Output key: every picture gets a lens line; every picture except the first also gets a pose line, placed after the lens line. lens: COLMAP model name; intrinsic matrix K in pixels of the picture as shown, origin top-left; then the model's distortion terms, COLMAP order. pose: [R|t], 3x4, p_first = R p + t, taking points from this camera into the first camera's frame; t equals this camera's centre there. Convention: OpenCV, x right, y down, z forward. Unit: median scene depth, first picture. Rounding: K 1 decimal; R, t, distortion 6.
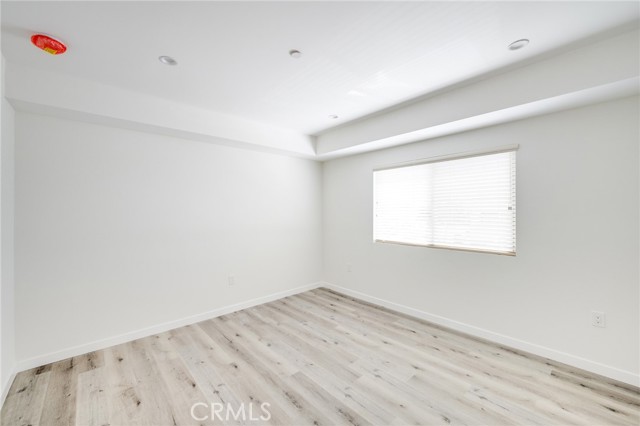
lens RADIAL K [[258.7, 0, 324.5], [0, 258.7, 211.7], [0, 0, 1]] dist [0.000648, 0.000125]
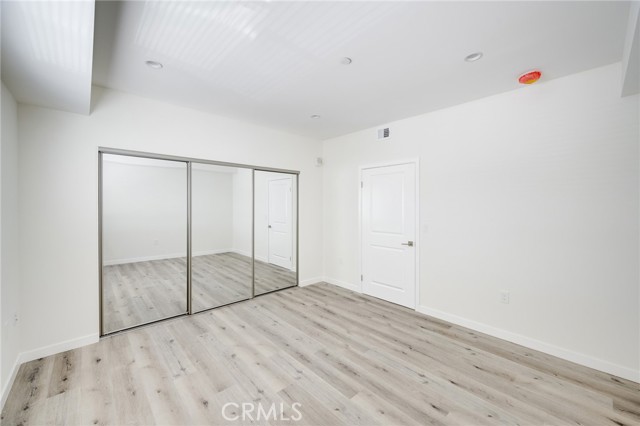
lens RADIAL K [[258.7, 0, 324.5], [0, 258.7, 211.7], [0, 0, 1]] dist [0.000648, 0.000125]
pose [[-0.999974, 0.003822, -0.006144, -0.011981], [0.003674, 0.999705, 0.023992, -0.004370], [0.006234, 0.023968, -0.999693, 2.005315]]
